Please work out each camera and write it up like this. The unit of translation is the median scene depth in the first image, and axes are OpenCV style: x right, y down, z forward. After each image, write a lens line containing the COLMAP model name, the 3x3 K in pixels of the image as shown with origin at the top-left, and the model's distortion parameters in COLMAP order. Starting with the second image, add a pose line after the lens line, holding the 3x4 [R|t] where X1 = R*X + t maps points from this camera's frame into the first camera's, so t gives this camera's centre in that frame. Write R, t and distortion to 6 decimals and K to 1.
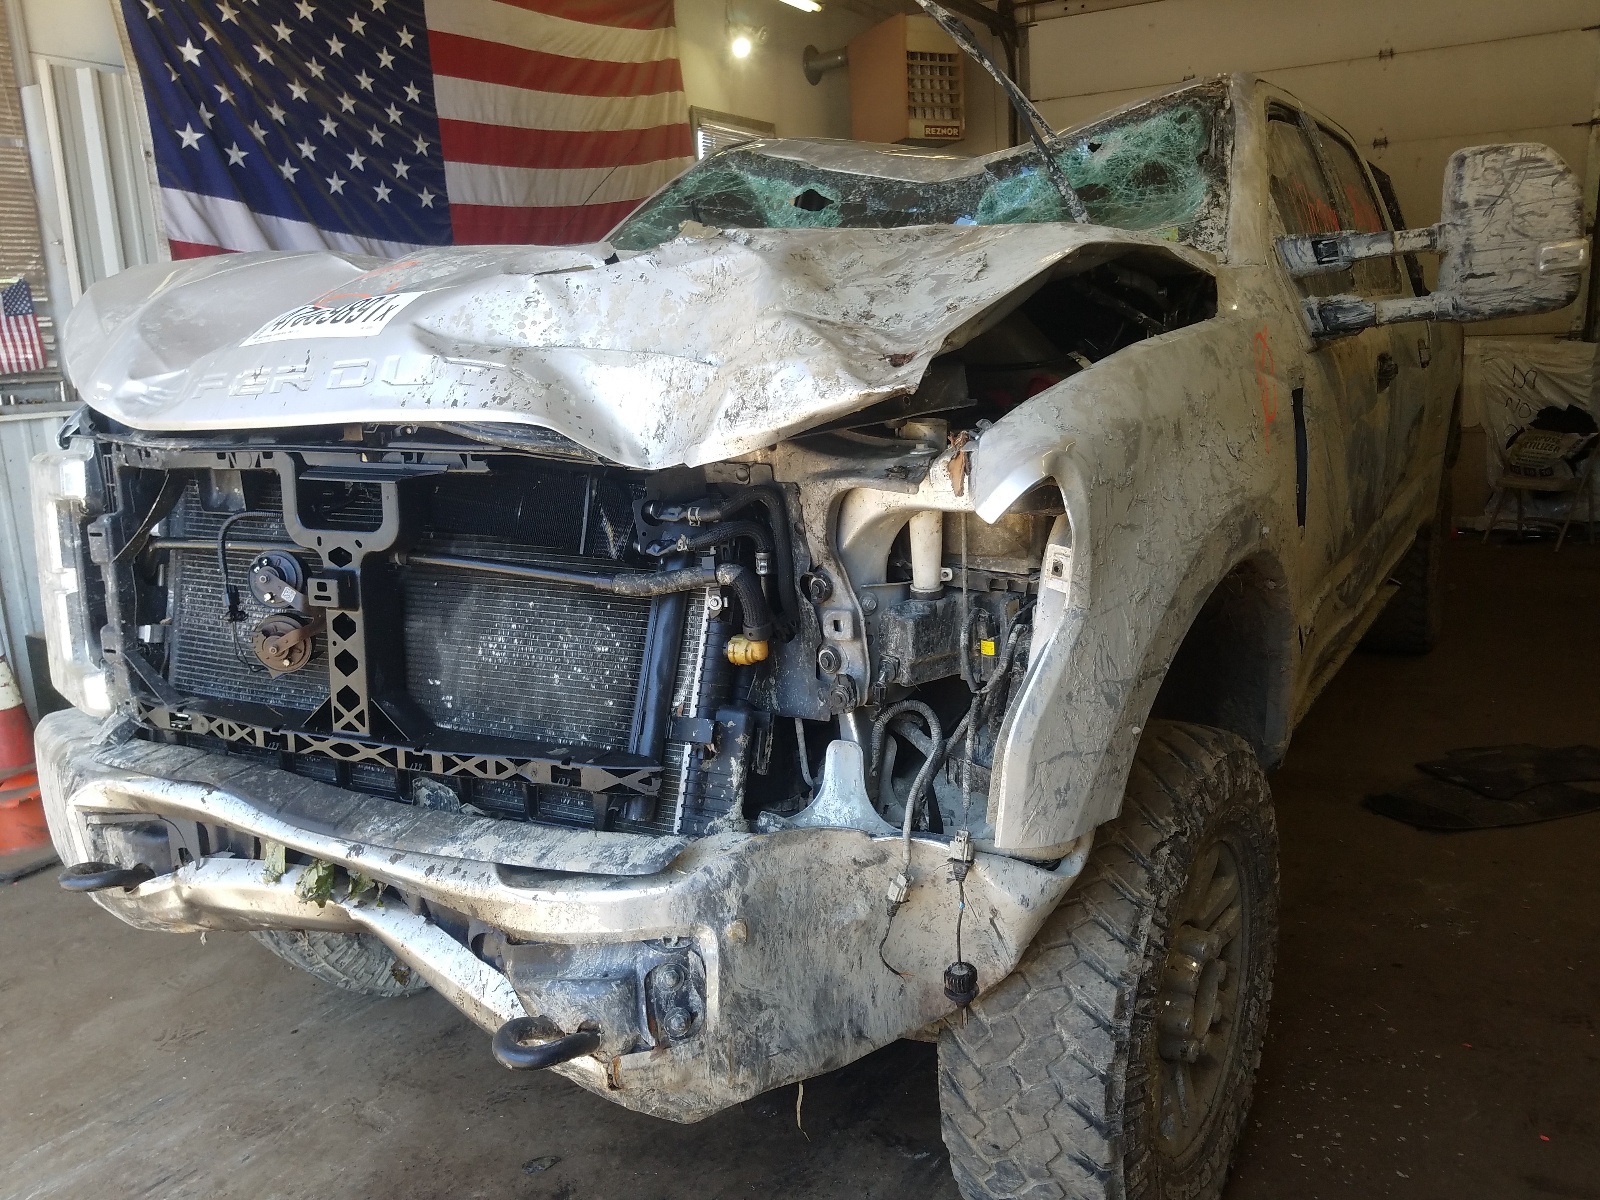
lens RADIAL K [[1264.6, 0, 800.0], [0, 1264.6, 600.0], [0, 0, 1]] dist [0.009971, -0.008379]
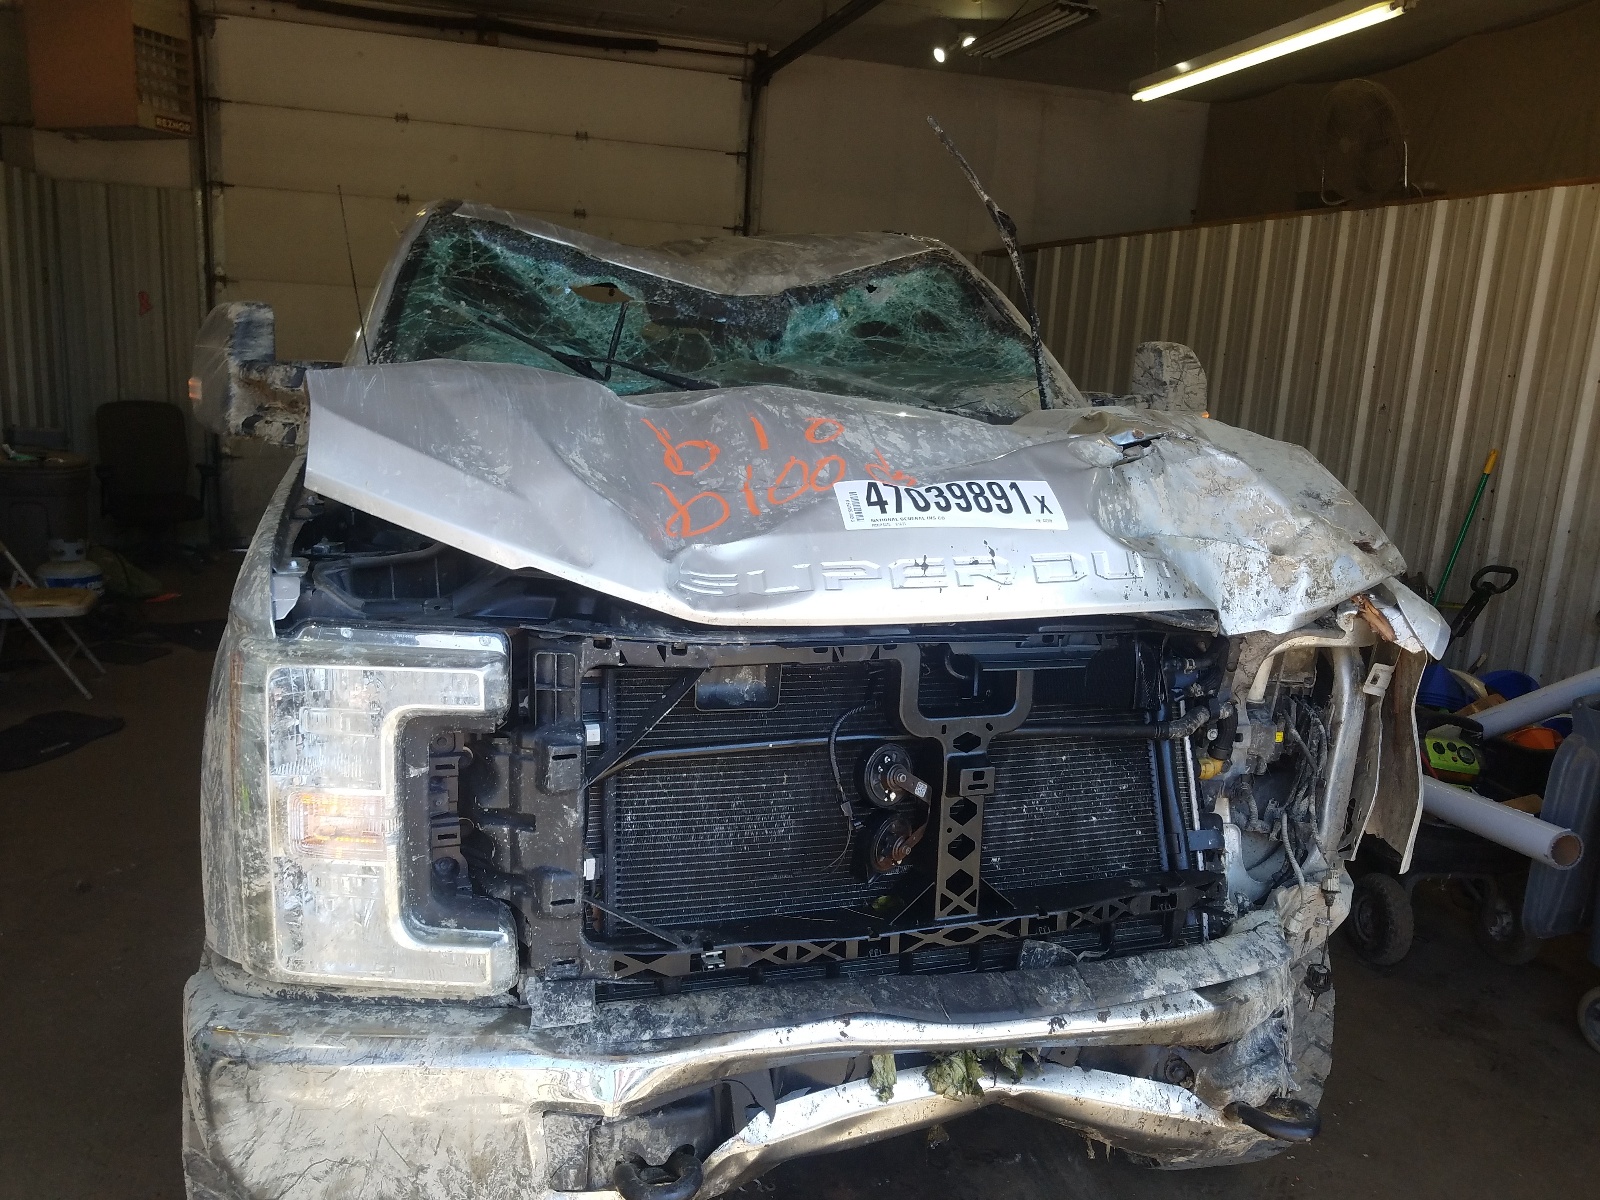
lens RADIAL K [[1264.6, 0, 800.0], [0, 1264.6, 600.0], [0, 0, 1]] dist [0.009971, -0.008379]
pose [[0.680543, -0.071949, 0.729167, -1.148573], [0.069098, 0.997034, 0.033890, -0.184825], [-0.729443, 0.027320, 0.683496, 0.409140]]
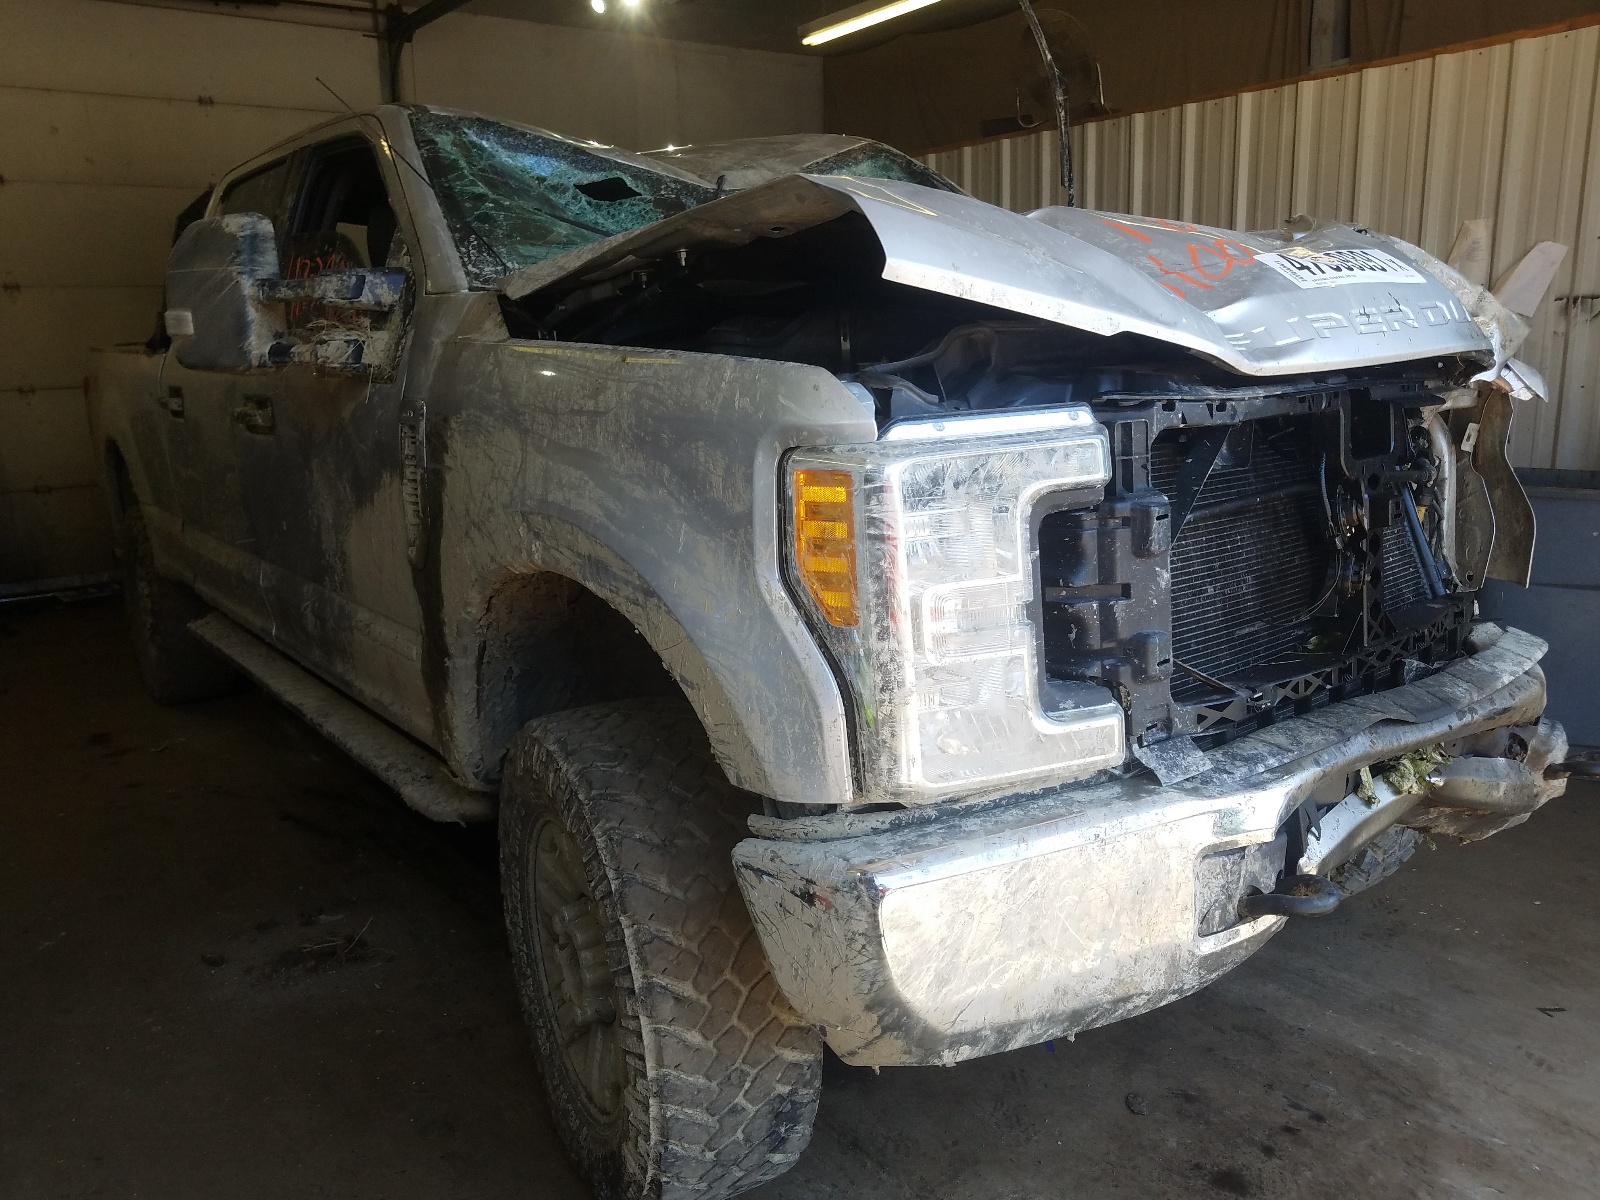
lens RADIAL K [[1278.1, 0, 800.0], [0, 1278.1, 600.0], [0, 0, 1]] dist [0.002310, -0.009028]
pose [[0.373321, -0.161885, 0.913469, -1.567669], [0.211318, 0.973611, 0.086180, -0.133637], [-0.903314, 0.160860, 0.397678, 1.010312]]
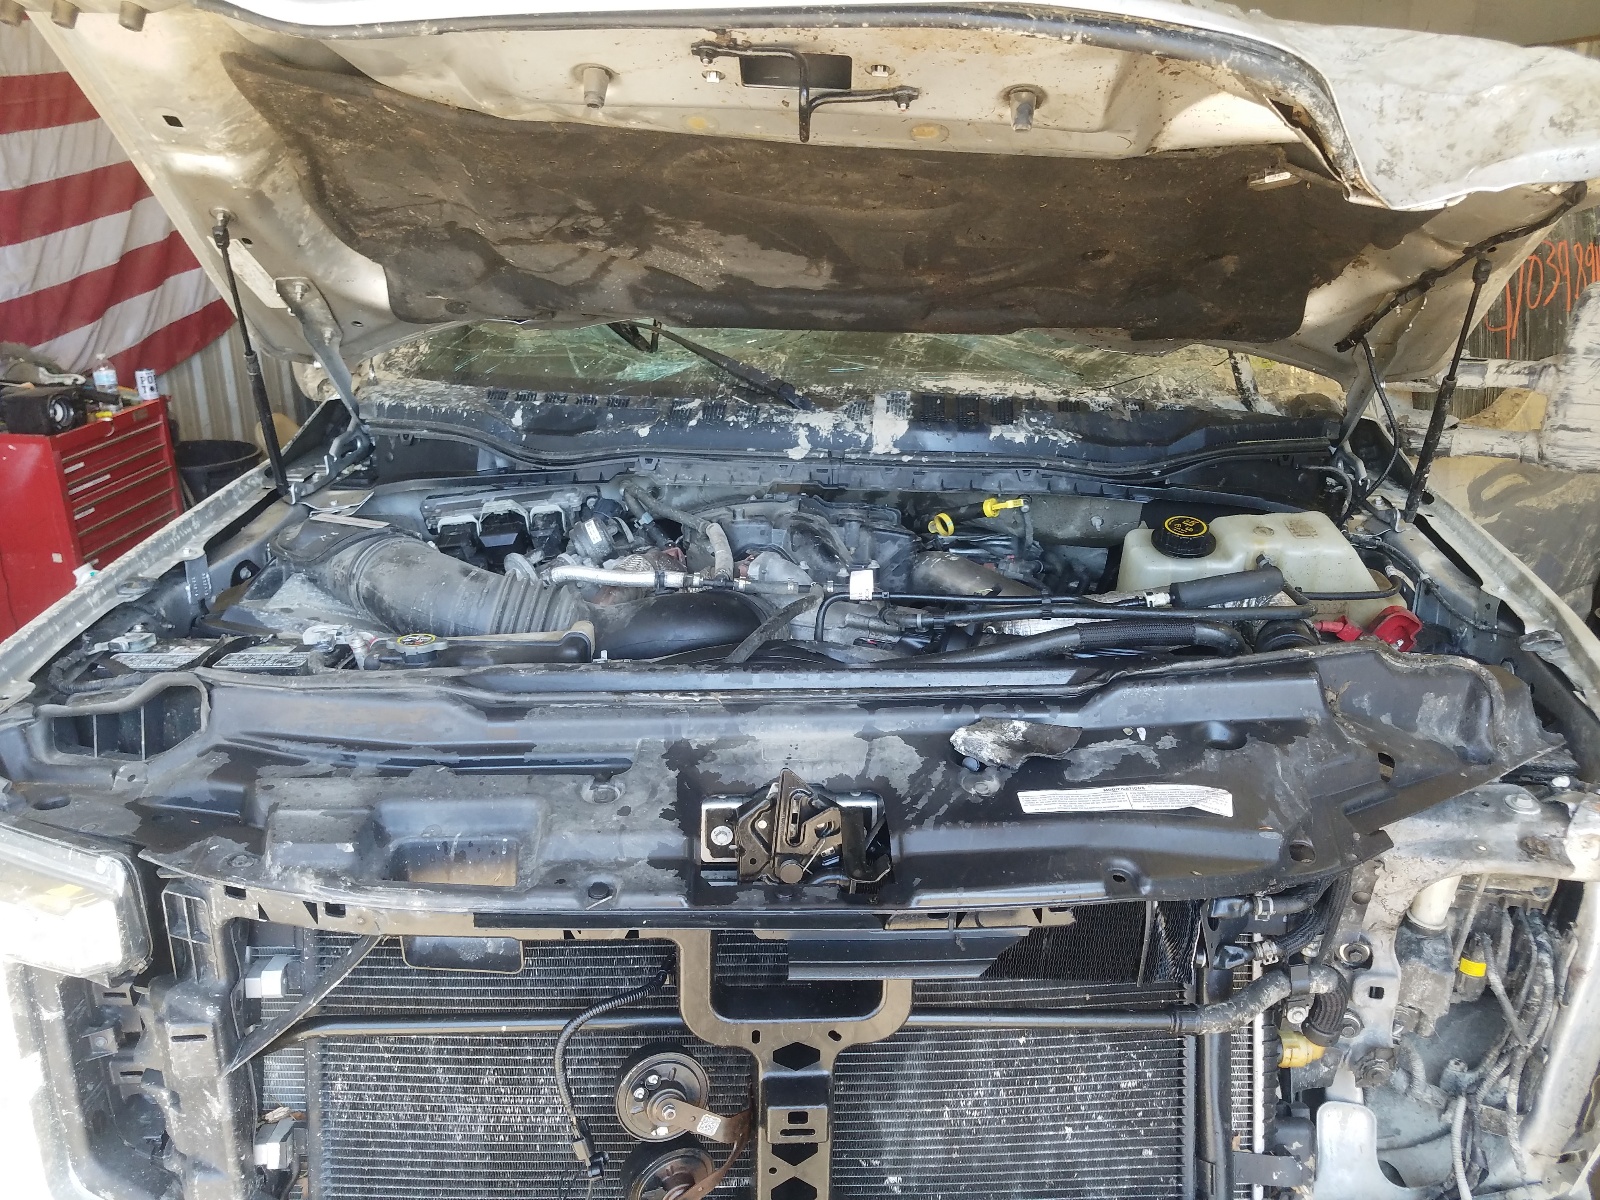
lens RADIAL K [[1264.6, 0, 800.0], [0, 1264.6, 600.0], [0, 0, 1]] dist [0.009971, -0.008379]
pose [[0.879474, -0.108434, 0.463431, -0.629395], [0.045988, 0.988506, 0.144019, -0.354982], [-0.473721, -0.105349, 0.874351, 0.445852]]
